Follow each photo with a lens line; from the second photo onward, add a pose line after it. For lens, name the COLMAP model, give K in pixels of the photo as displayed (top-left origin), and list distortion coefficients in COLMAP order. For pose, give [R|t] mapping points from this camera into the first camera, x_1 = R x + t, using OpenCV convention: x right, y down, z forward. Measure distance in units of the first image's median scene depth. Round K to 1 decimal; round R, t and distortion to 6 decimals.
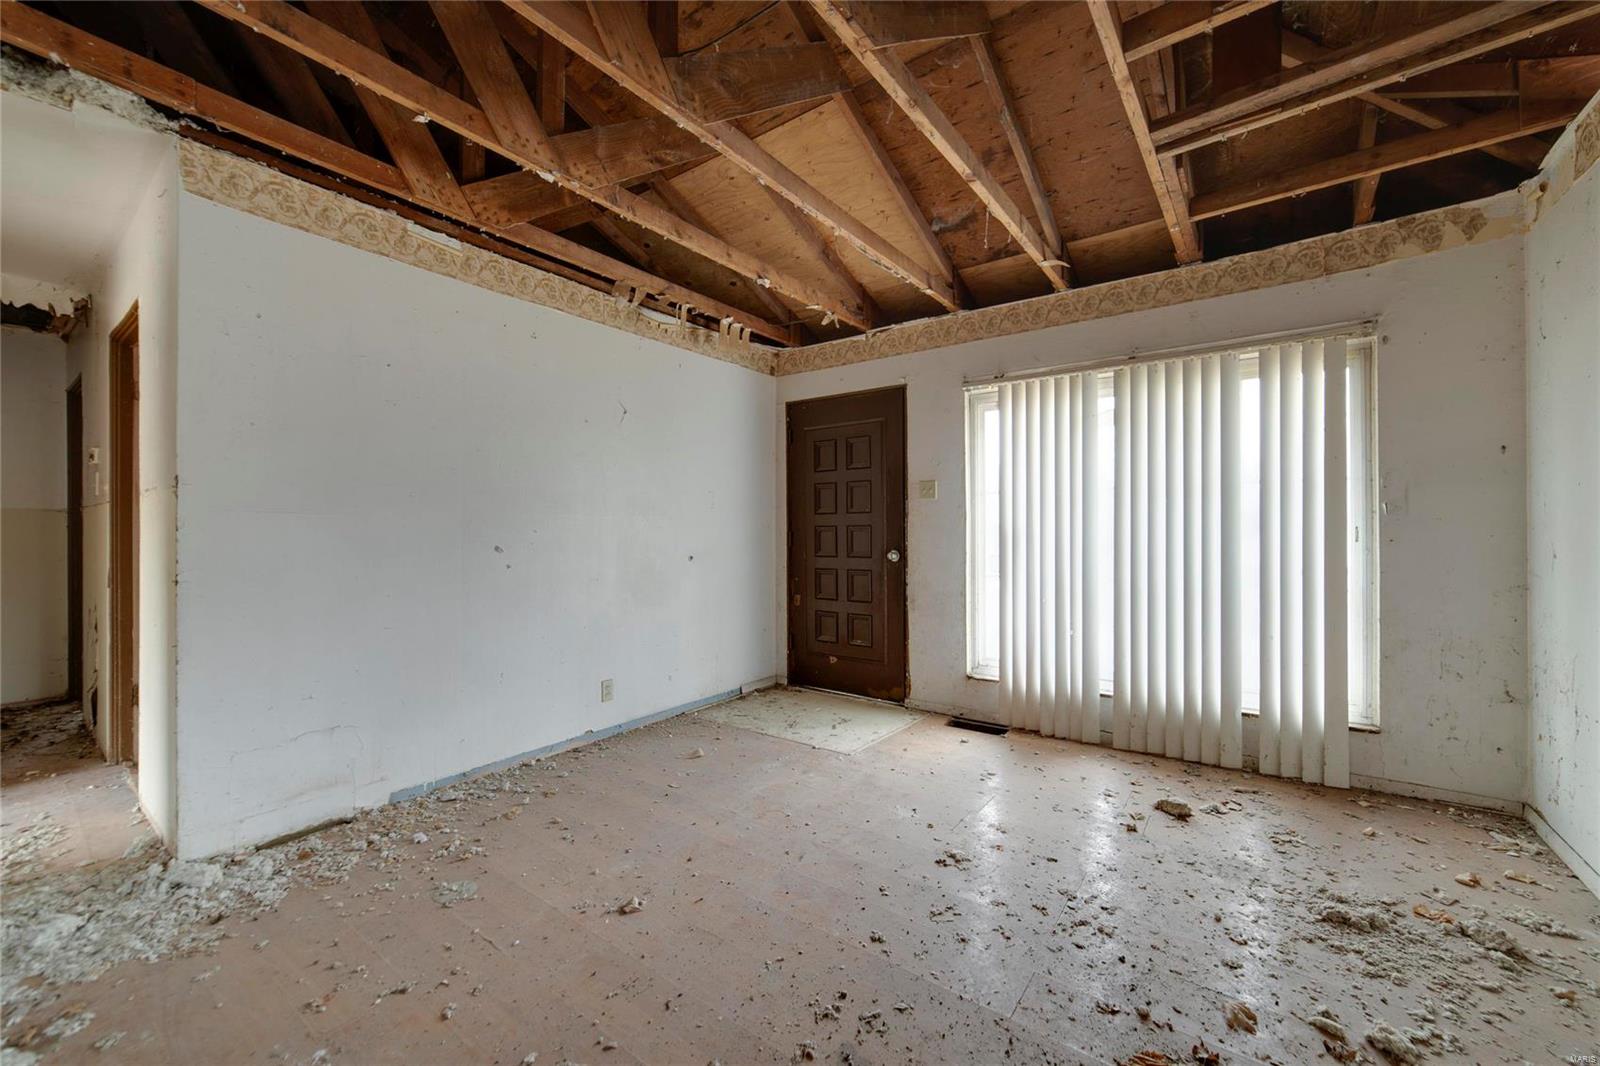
lens RADIAL K [[620.9, 0, 807.7], [0, 620.9, 532.5], [0, 0, 1]] dist [-0.001037, 0.000021]
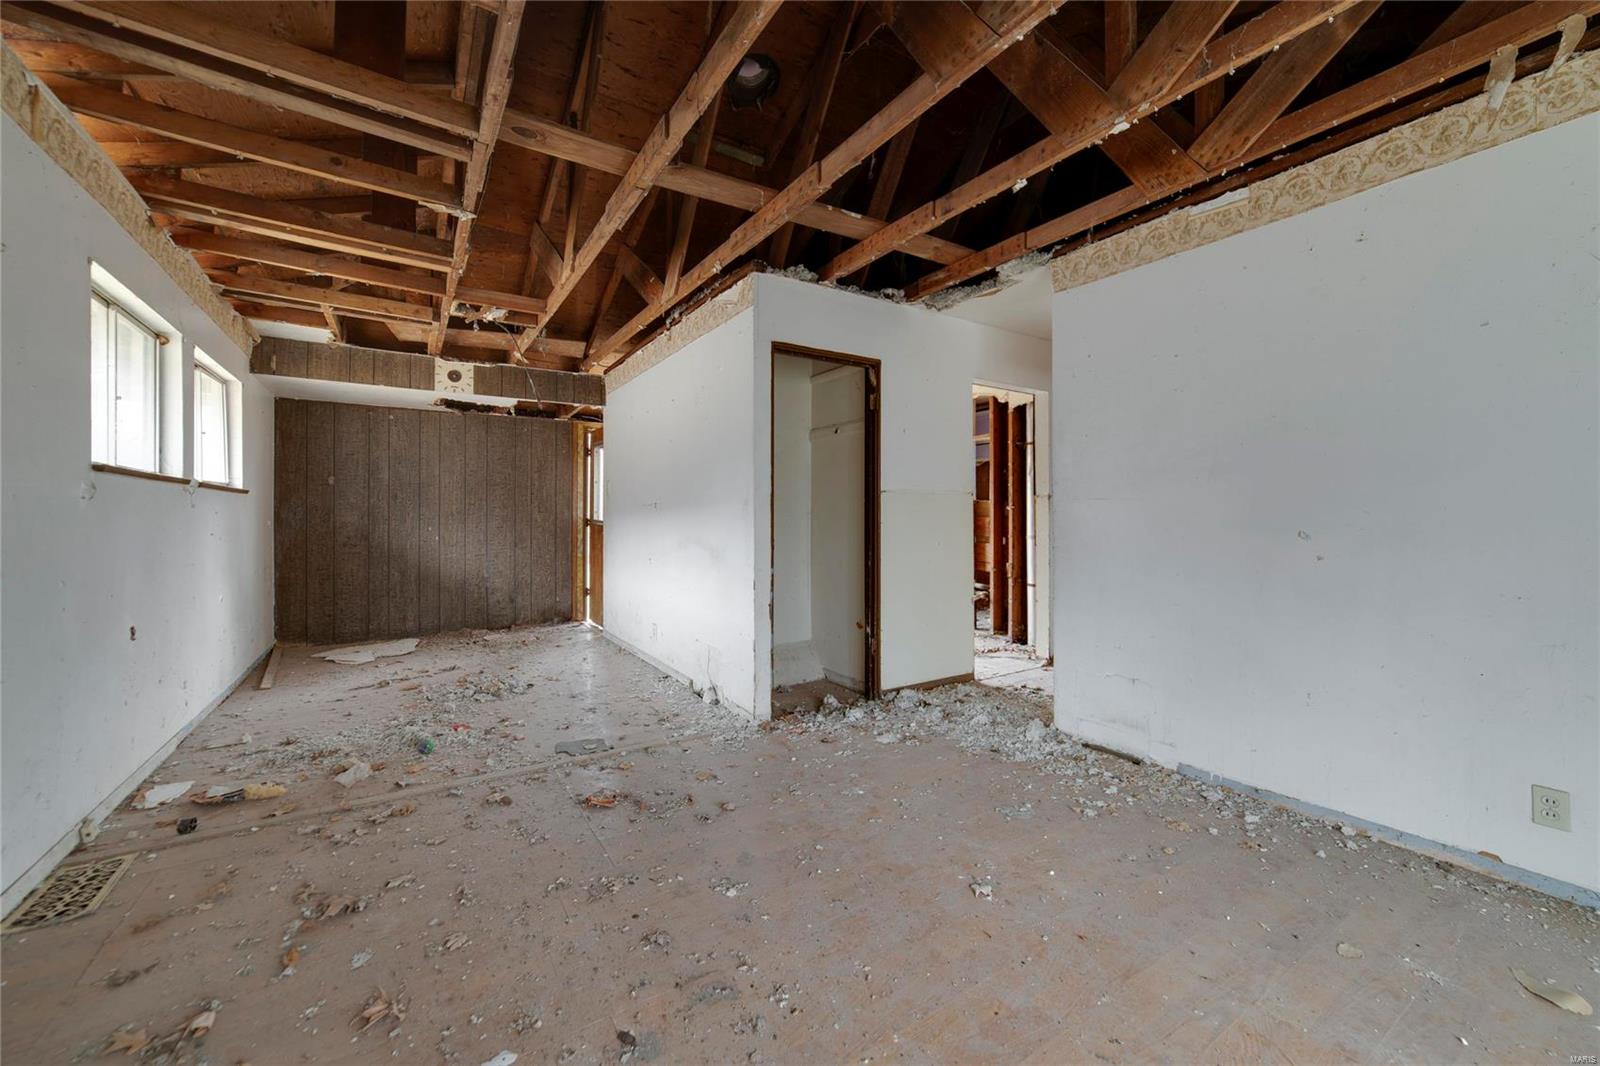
lens RADIAL K [[620.9, 0, 808.0], [0, 620.9, 522.1], [0, 0, 1]] dist [-0.001037, 0.000021]
pose [[-0.343132, 0.010029, -0.939234, 0.564423], [0.001538, 0.999948, 0.010115, 0.000315], [0.939286, 0.002026, -0.343129, 0.818118]]
